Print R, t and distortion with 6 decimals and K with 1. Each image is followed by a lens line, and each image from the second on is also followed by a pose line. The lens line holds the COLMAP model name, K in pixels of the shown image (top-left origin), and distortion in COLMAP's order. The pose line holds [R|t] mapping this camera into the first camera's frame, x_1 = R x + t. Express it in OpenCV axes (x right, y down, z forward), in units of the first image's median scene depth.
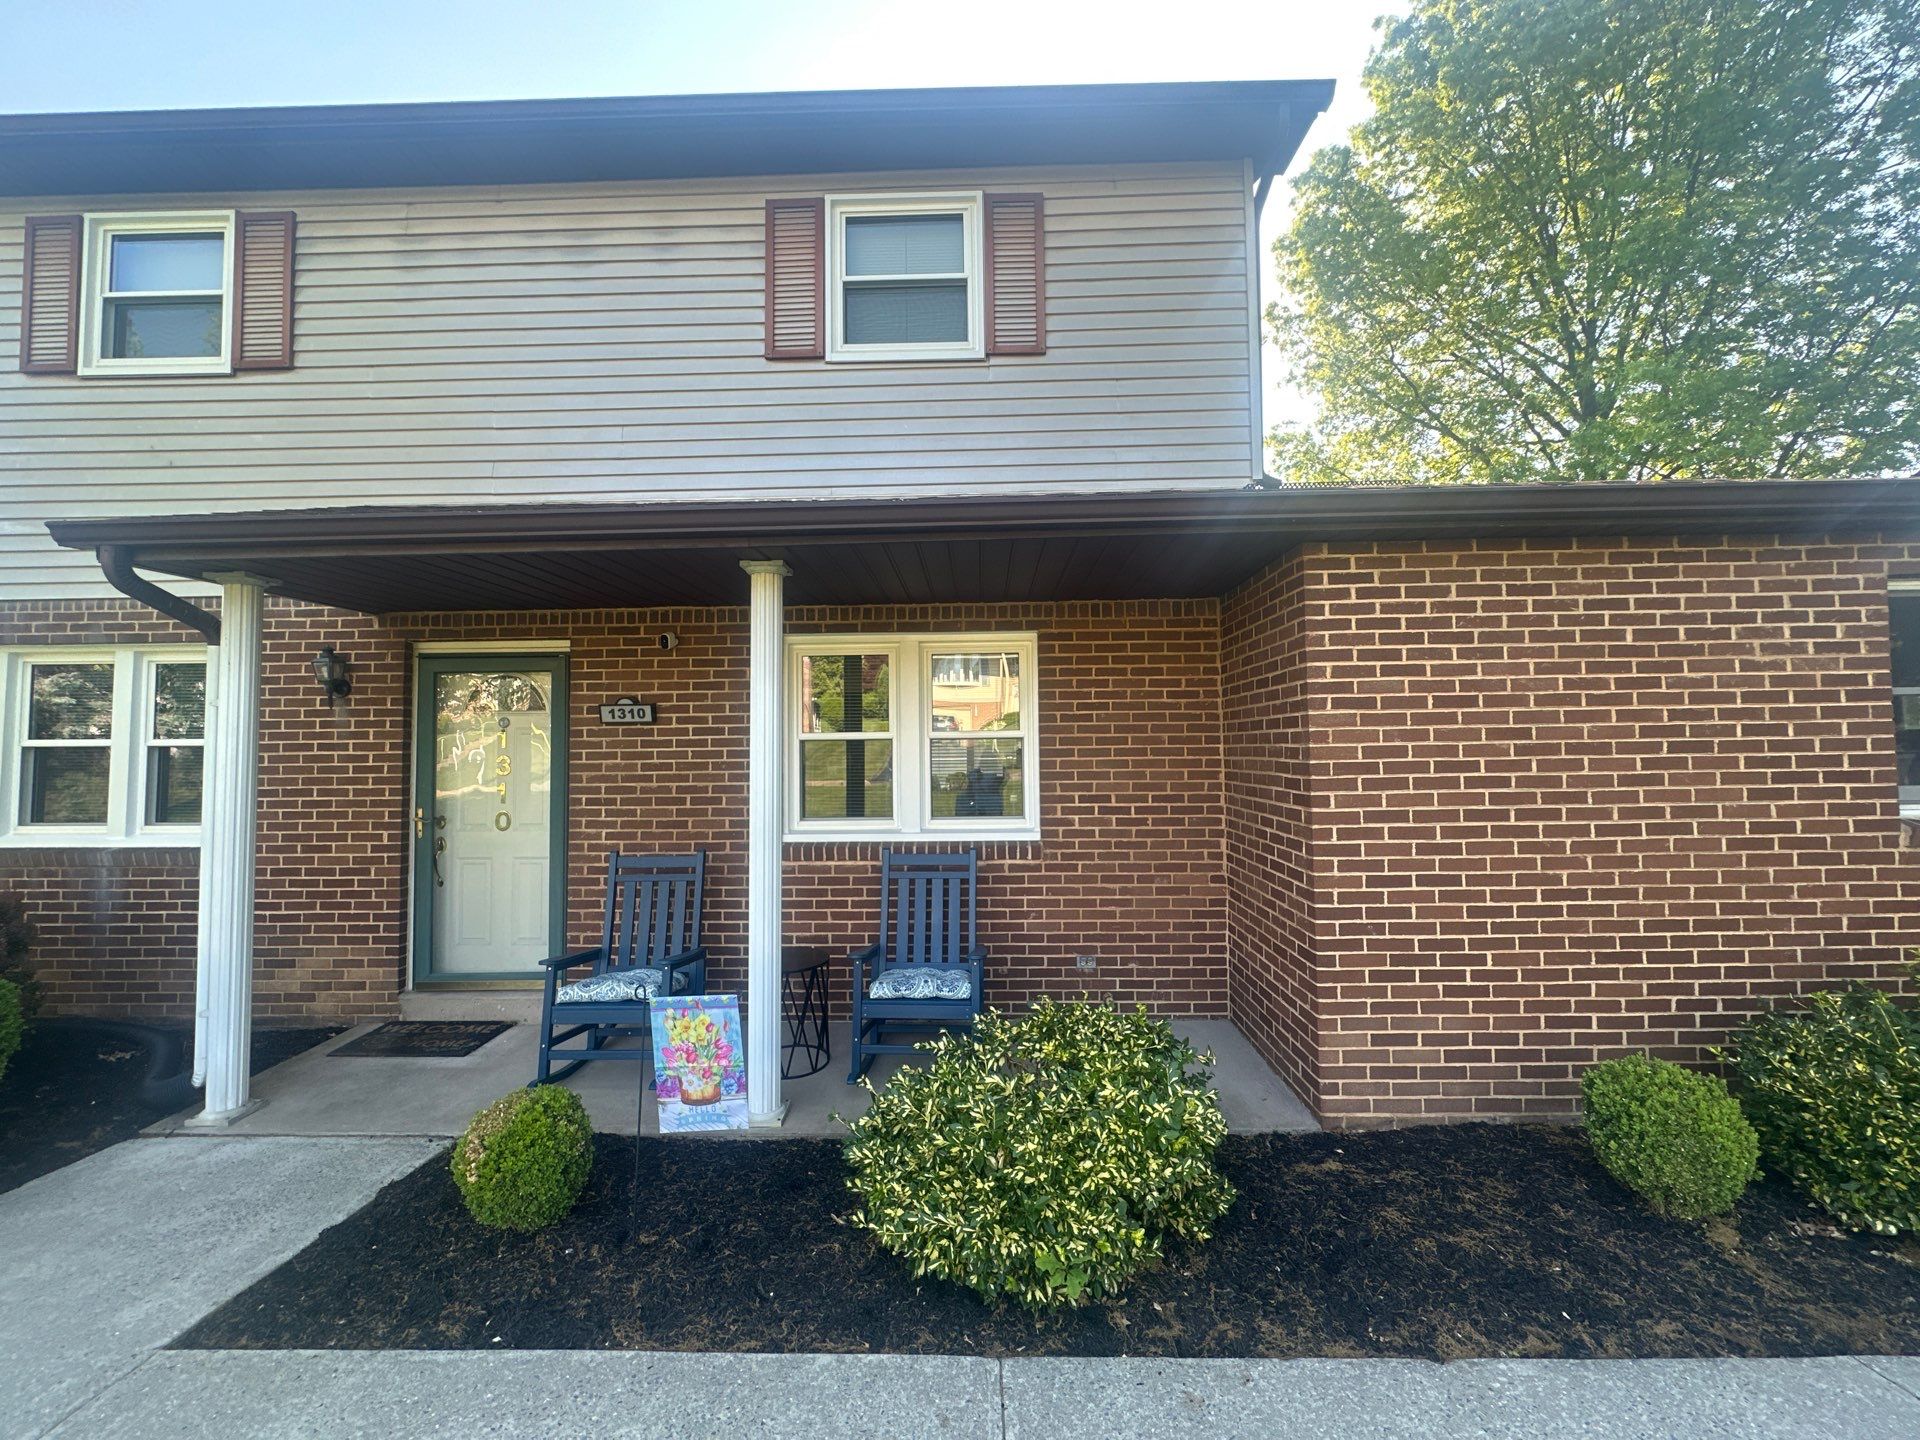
lens RADIAL K [[815.0, 0, 959.4], [0, 815.0, 705.8], [0, 0, 1]] dist [-0.001348, 0.000329]
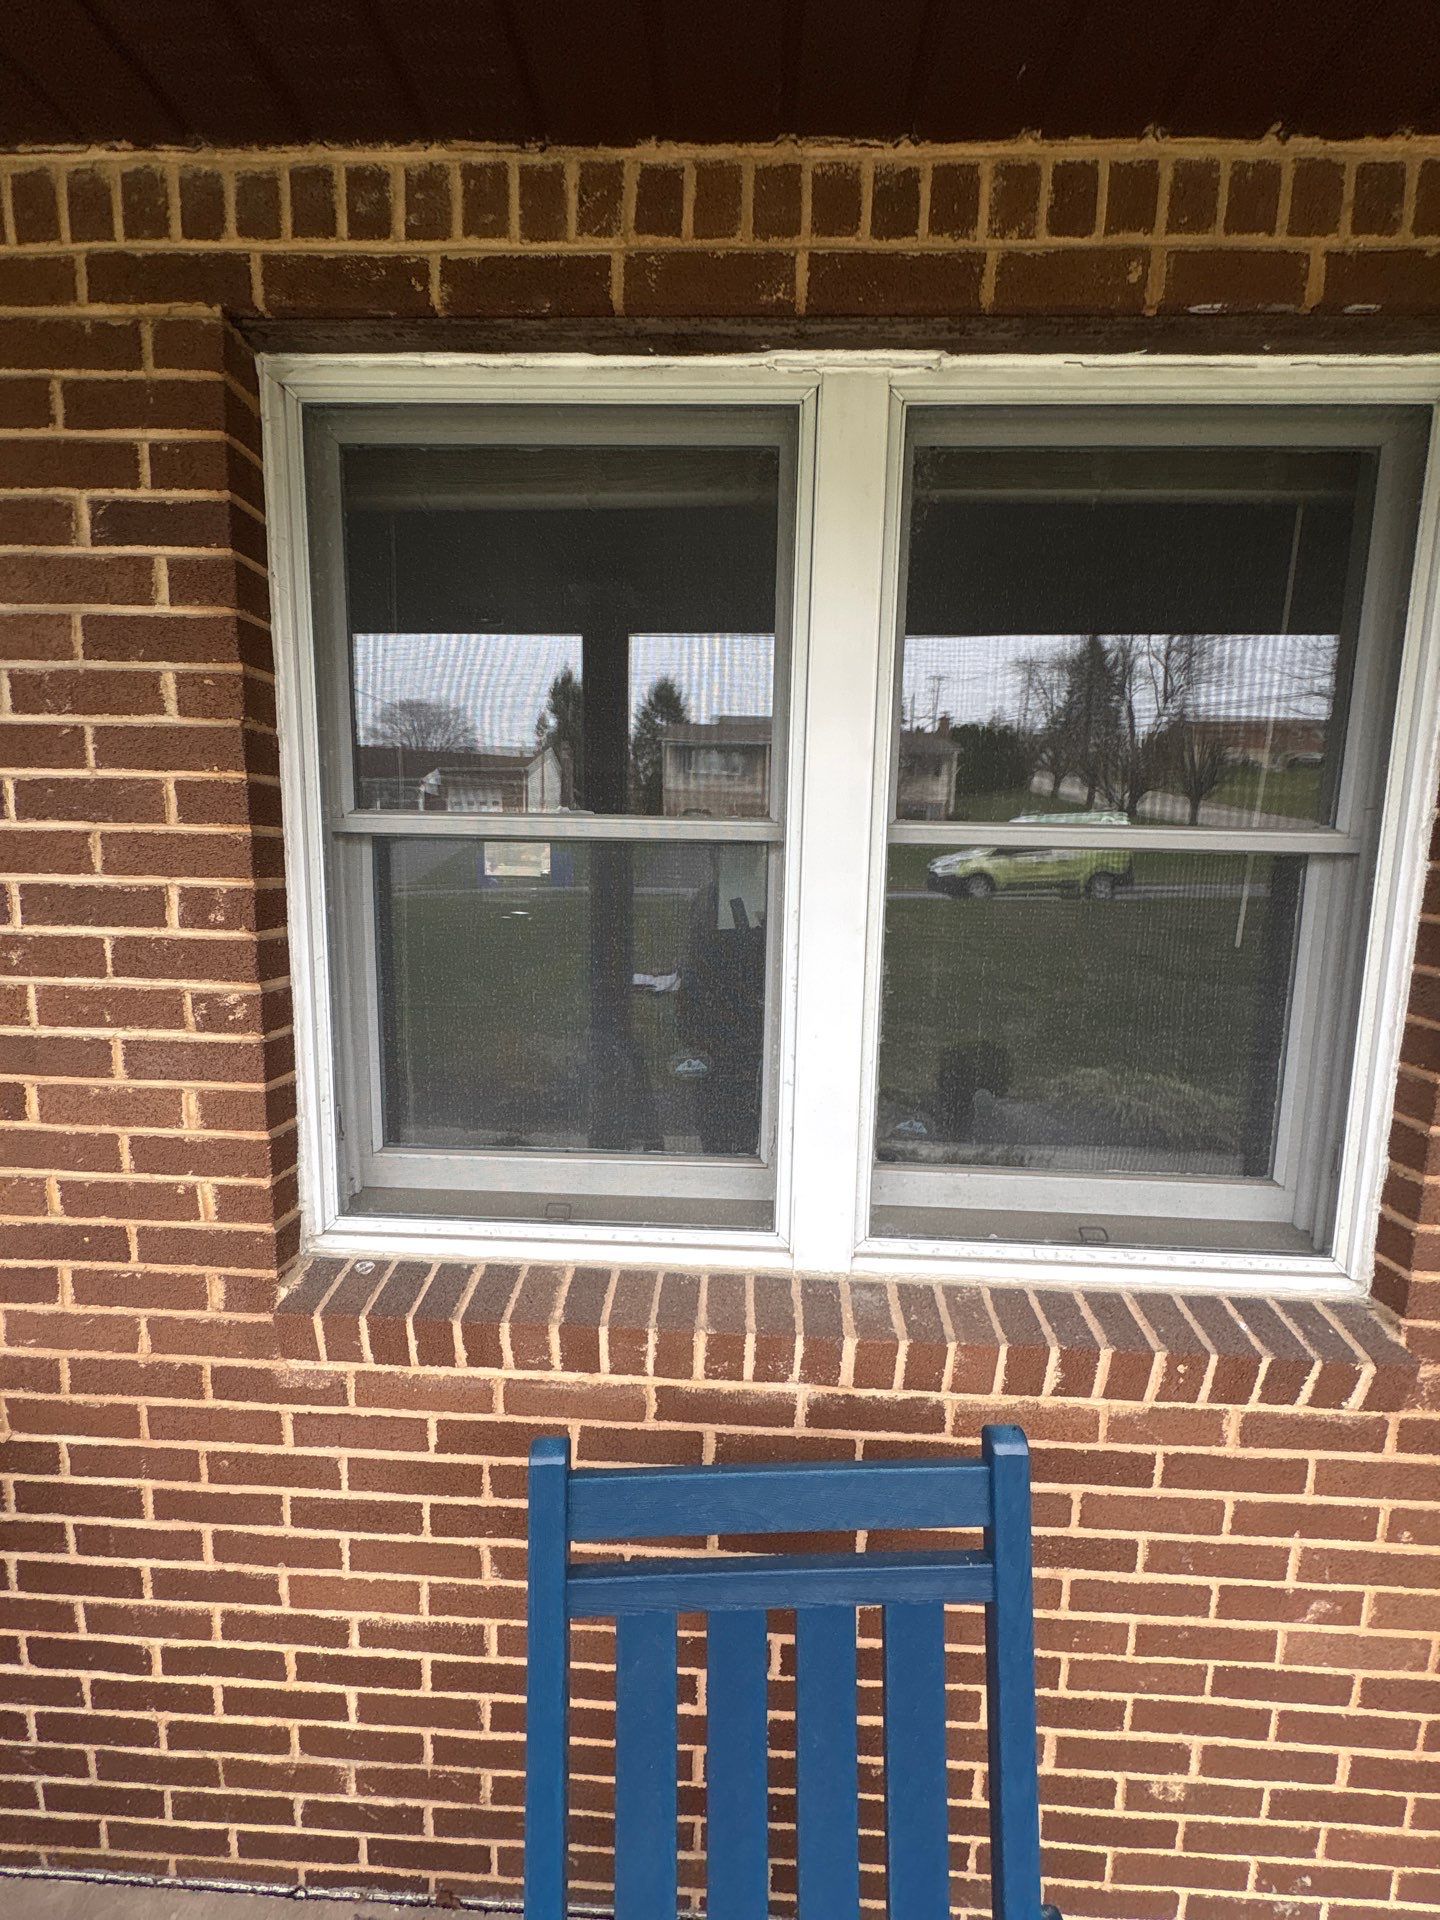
lens RADIAL K [[815.0, 0, 729.4], [0, 815.0, 954.0], [0, 0, 1]] dist [-0.001348, 0.000329]
pose [[0.999376, 0.034295, -0.008462, -0.088802], [-0.032213, 0.983128, 0.180062, 0.026583], [0.014495, -0.179677, 0.983619, 0.779004]]
